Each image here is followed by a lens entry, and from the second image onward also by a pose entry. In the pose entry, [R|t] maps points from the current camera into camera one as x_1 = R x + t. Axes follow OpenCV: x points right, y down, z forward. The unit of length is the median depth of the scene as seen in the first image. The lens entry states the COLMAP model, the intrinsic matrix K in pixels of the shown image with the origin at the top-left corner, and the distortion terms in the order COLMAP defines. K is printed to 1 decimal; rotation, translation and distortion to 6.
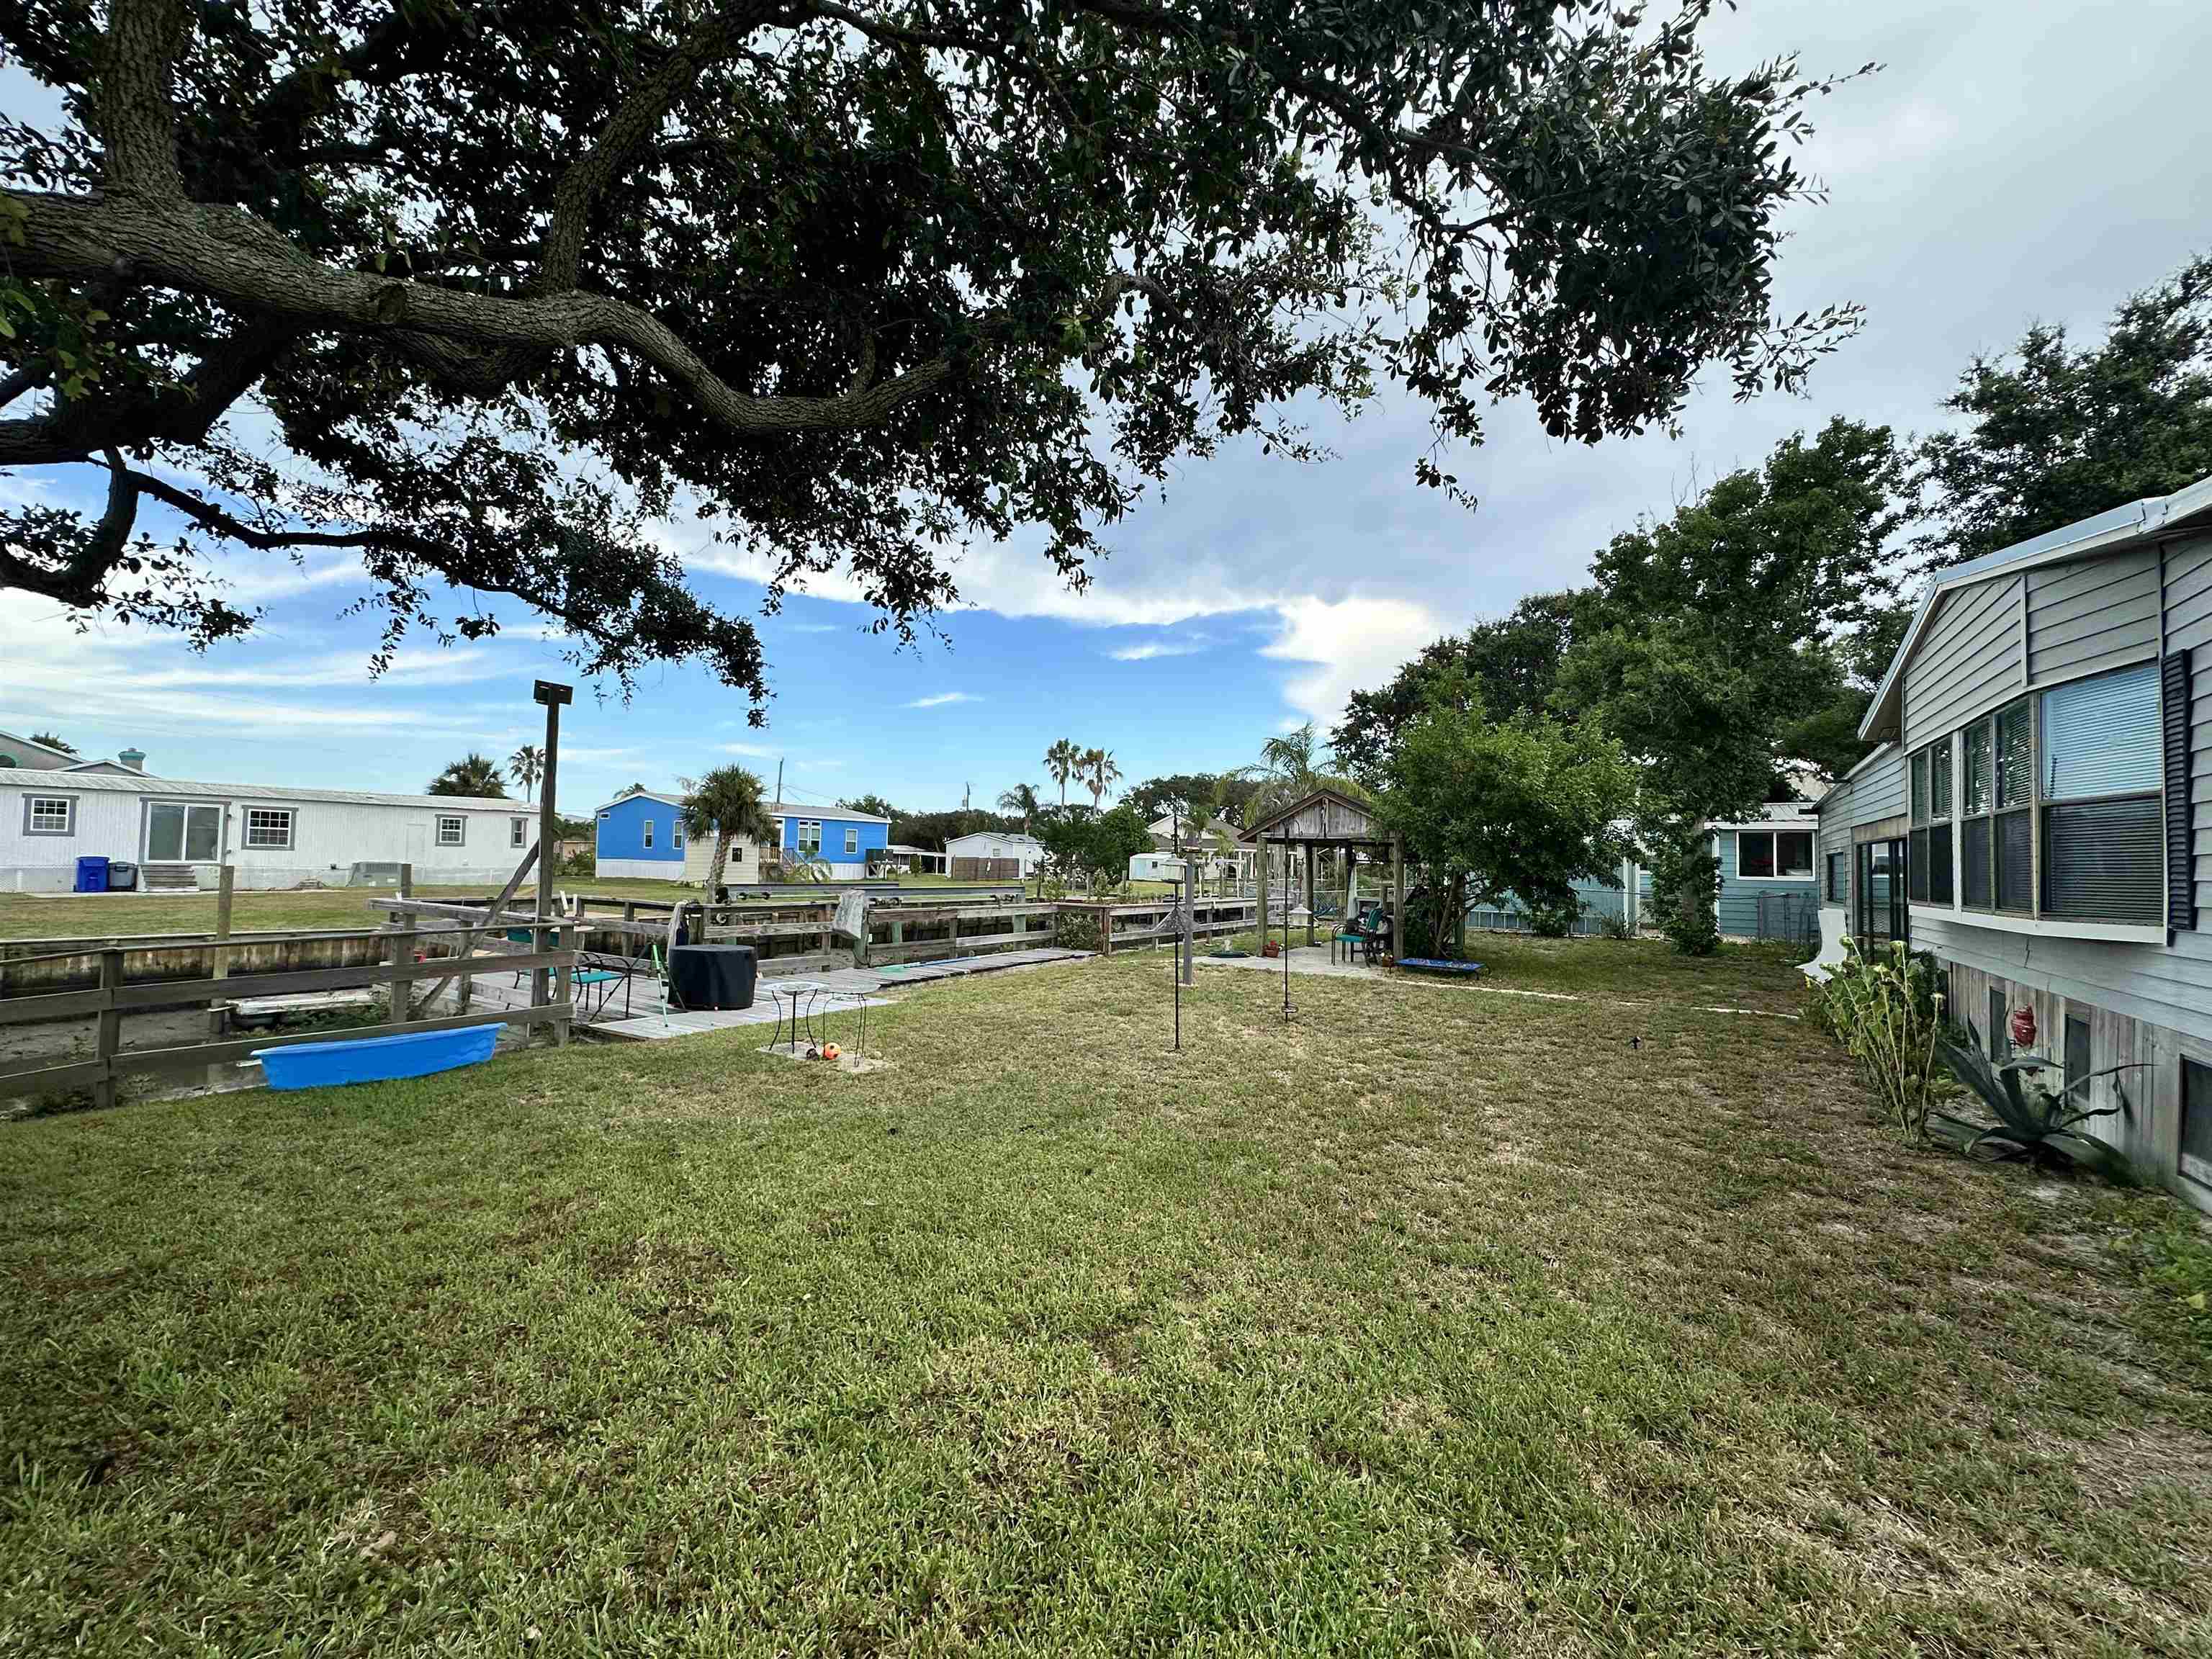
lens RADIAL K [[893.8, 0, 1106.4], [0, 893.8, 837.1], [0, 0, 1]] dist [0.004593, 0.000292]
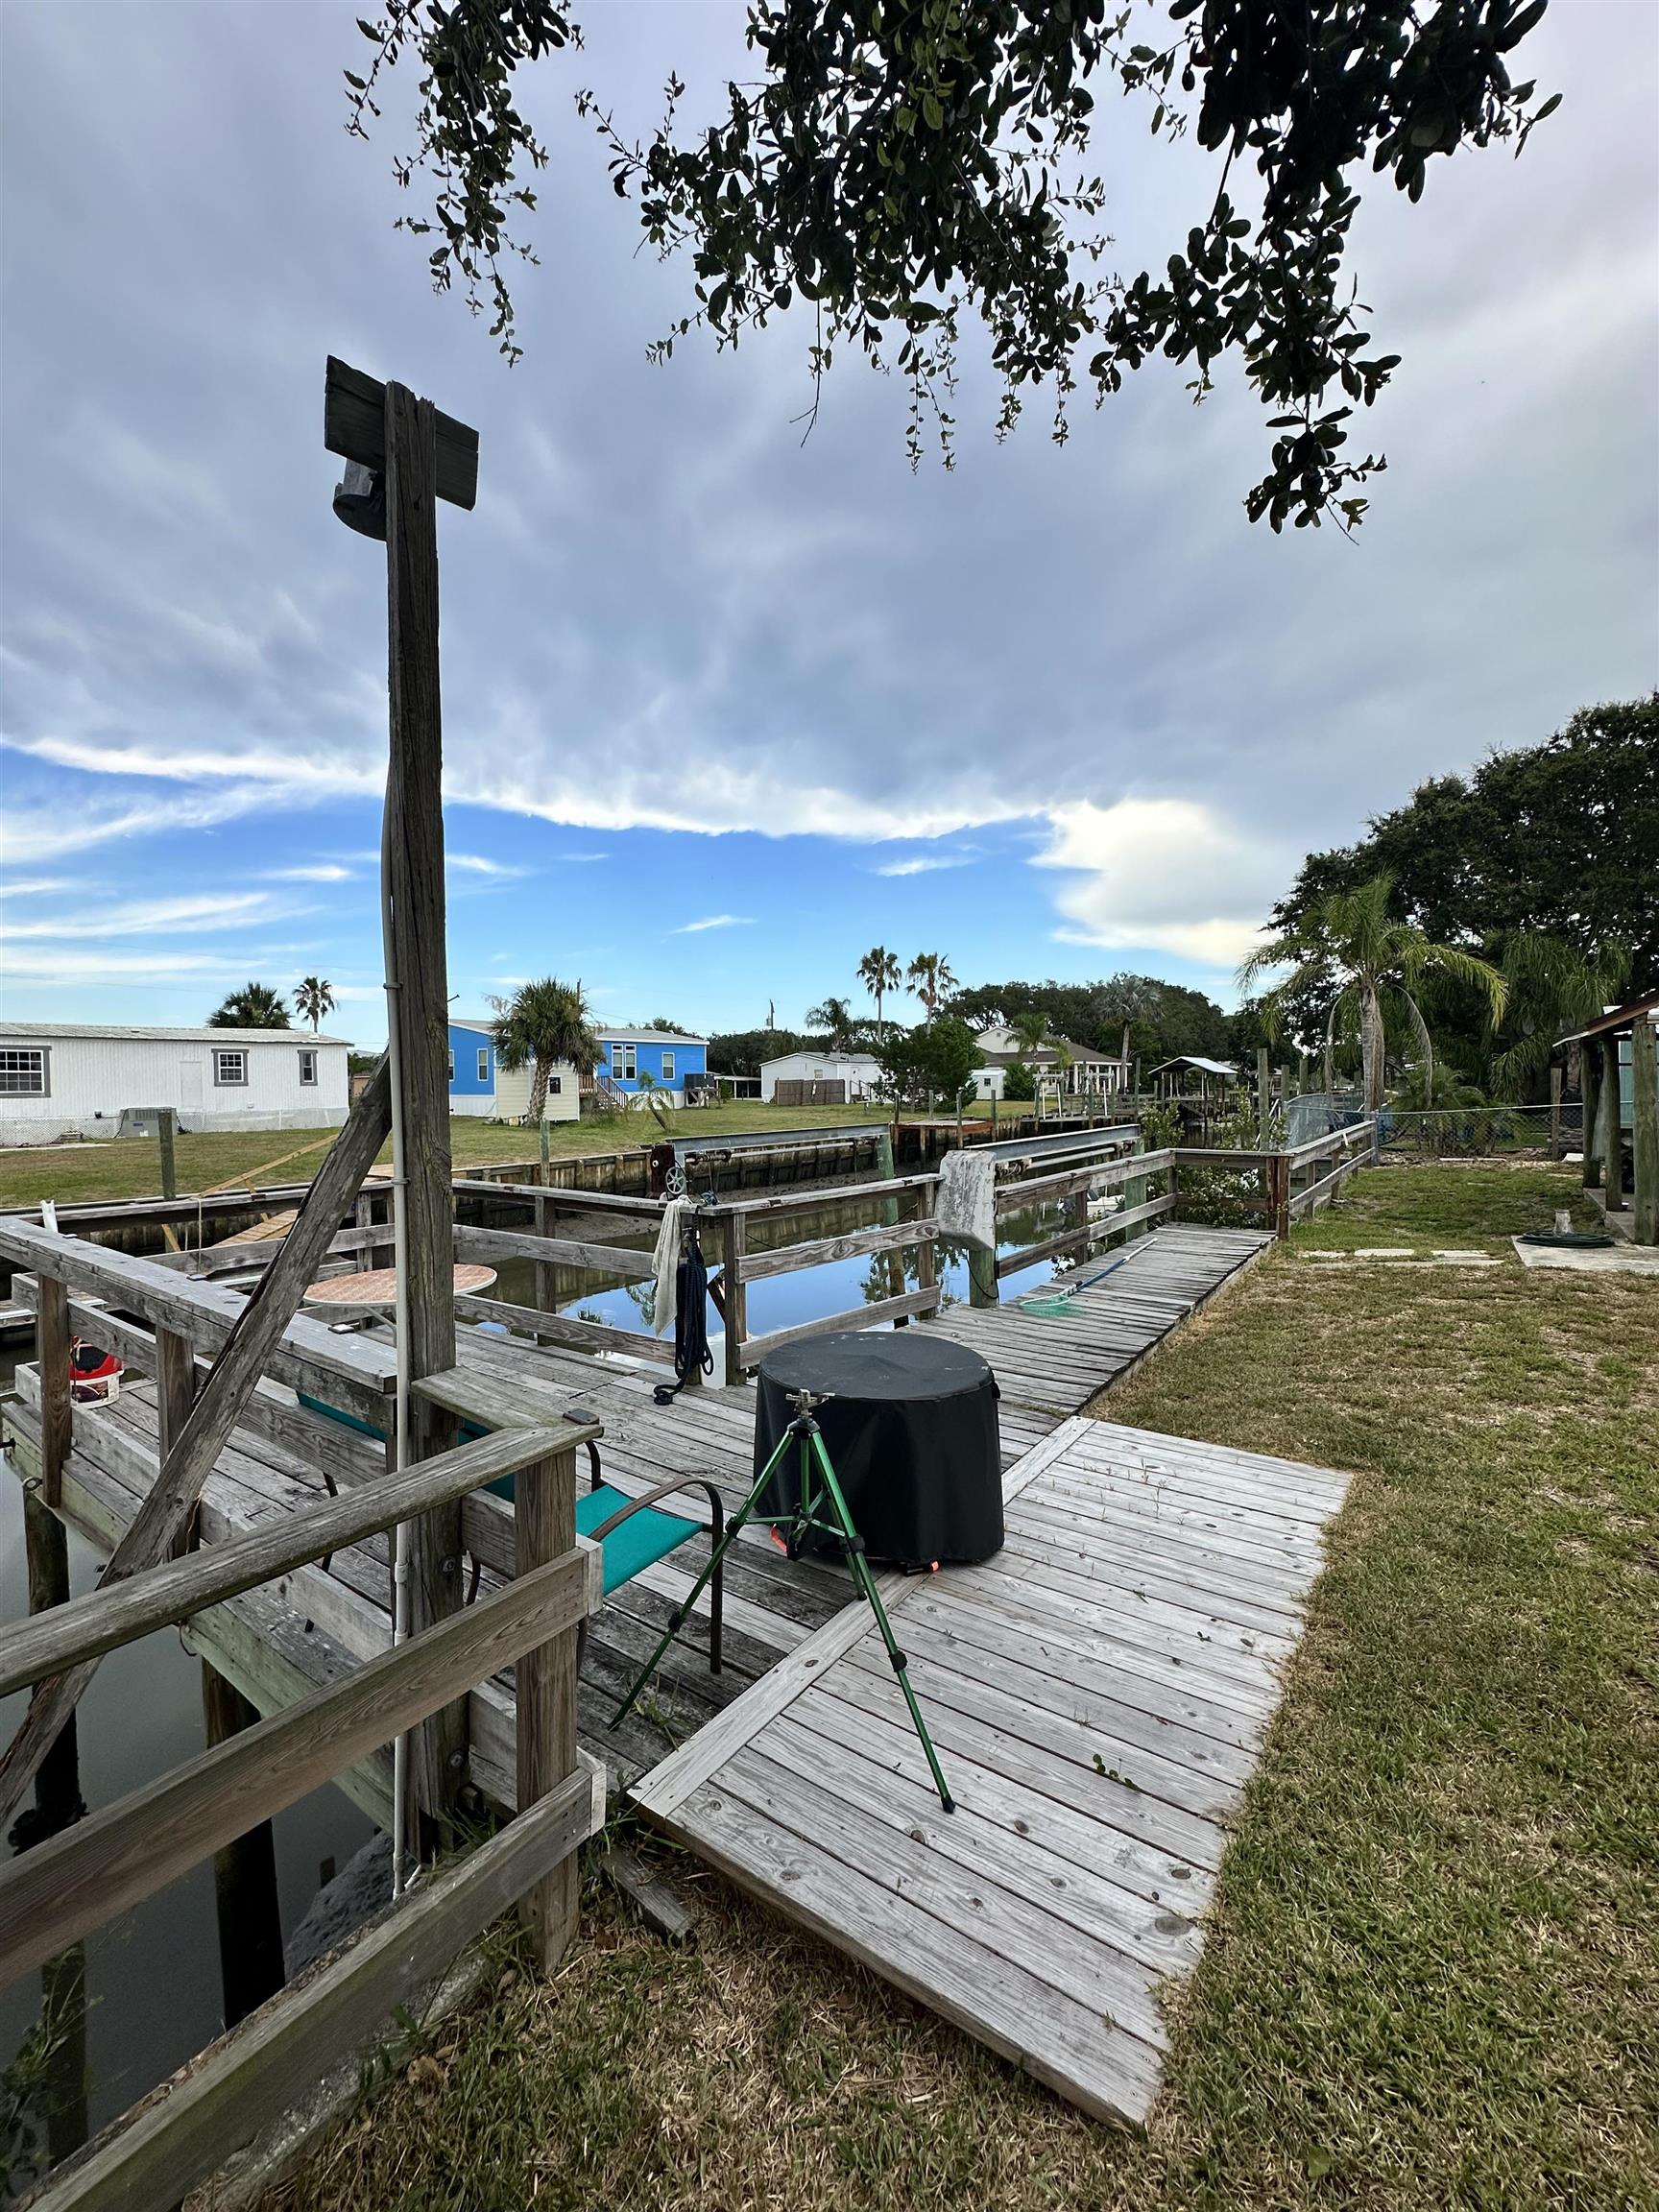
lens RADIAL K [[893.8, 0, 831.6], [0, 893.8, 1091.9], [0, 0, 1]] dist [0.004593, 0.000292]
pose [[0.998100, -0.031422, -0.053001, -0.063044], [0.033489, 0.998695, 0.038565, 0.001077], [0.051720, -0.040266, 0.997850, 0.097070]]
